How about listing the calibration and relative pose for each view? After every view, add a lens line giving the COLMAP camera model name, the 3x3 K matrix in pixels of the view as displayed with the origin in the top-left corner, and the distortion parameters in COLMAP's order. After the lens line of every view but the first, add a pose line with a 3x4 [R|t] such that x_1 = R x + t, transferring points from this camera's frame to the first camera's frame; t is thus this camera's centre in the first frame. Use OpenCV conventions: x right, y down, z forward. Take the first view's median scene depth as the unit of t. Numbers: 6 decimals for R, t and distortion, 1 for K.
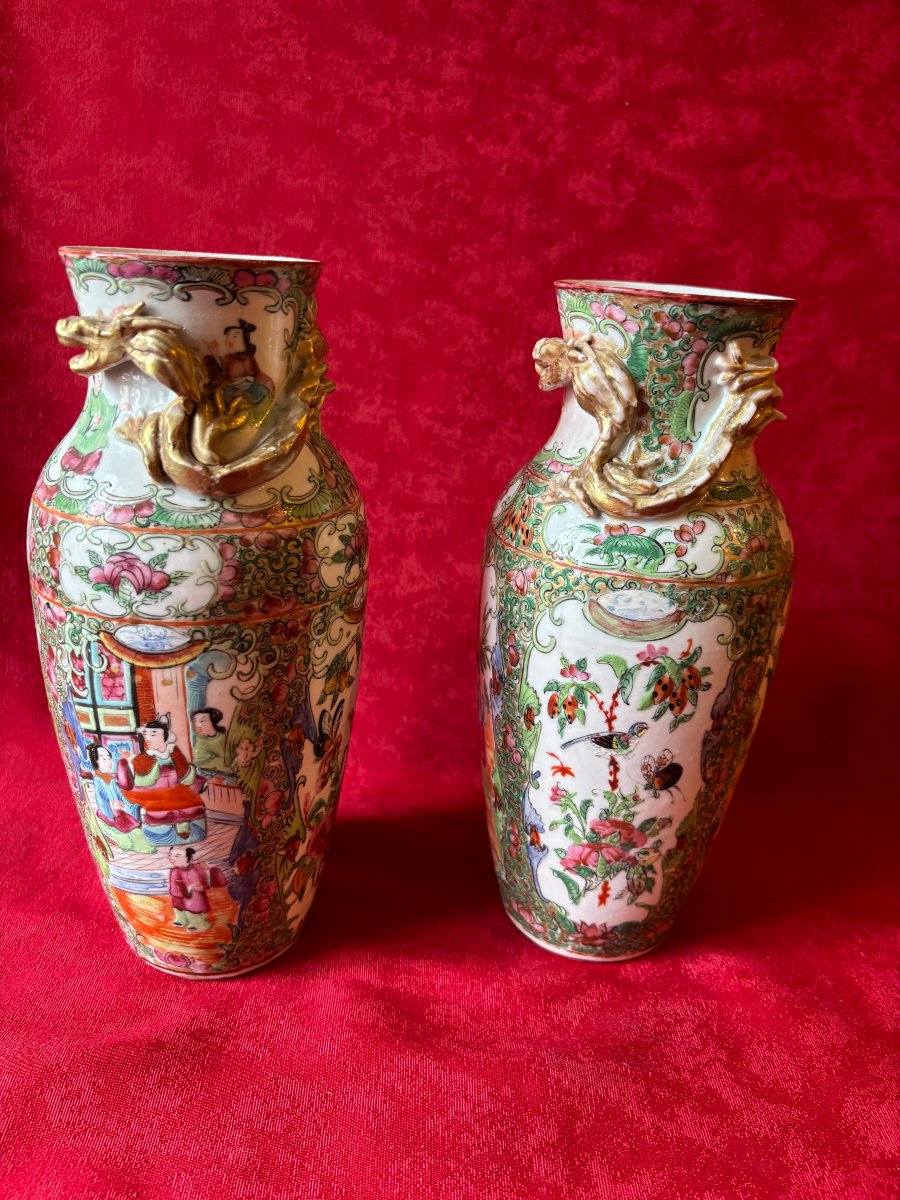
lens RADIAL K [[915.4, 0, 452.6], [0, 915.4, 598.1], [0, 0, 1]] dist [0.035408, -0.078568]
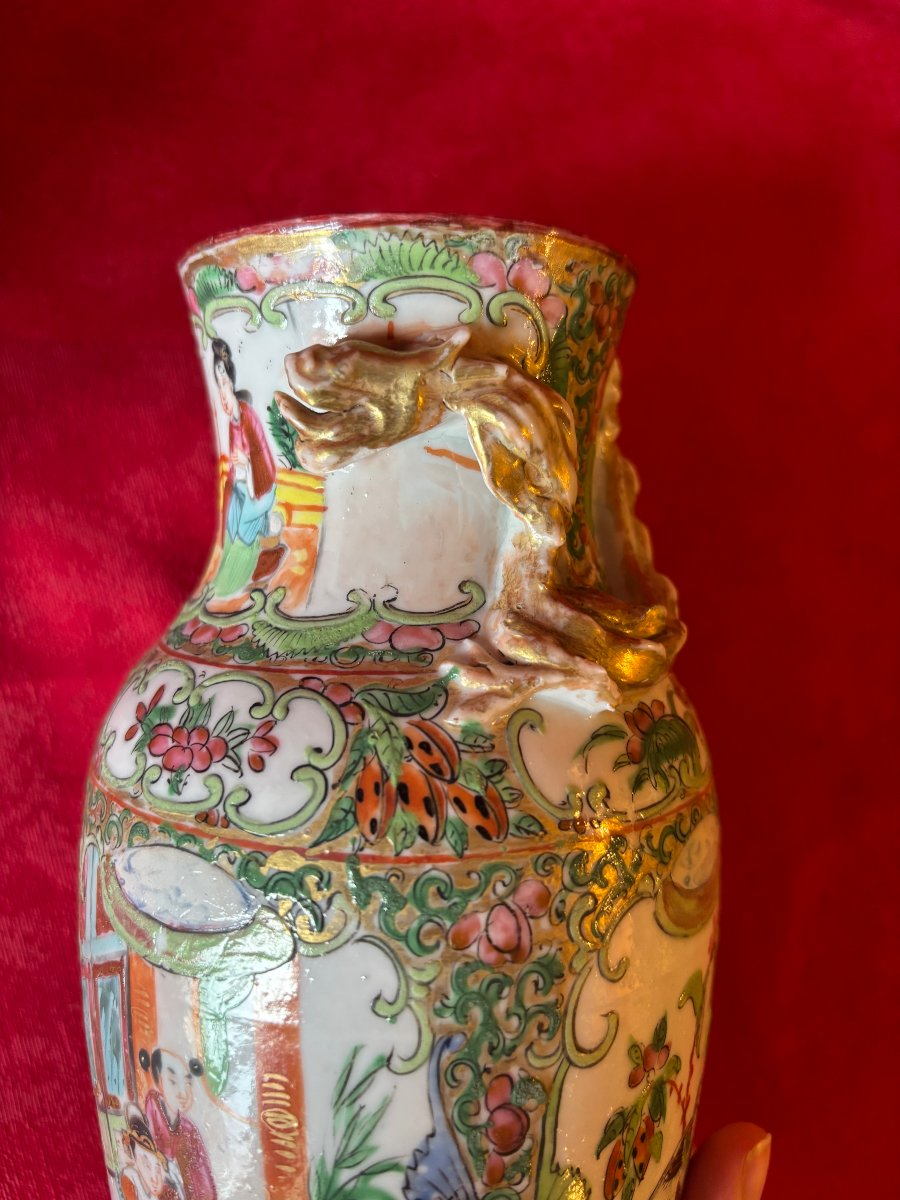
lens RADIAL K [[915.4, 0, 452.6], [0, 915.4, 598.1], [0, 0, 1]] dist [0.035408, -0.078568]
pose [[0.415190, -0.159189, 0.895699, -0.266233], [0.345424, 0.938423, 0.006665, -0.163969], [-0.841605, 0.306629, 0.444611, 0.823095]]
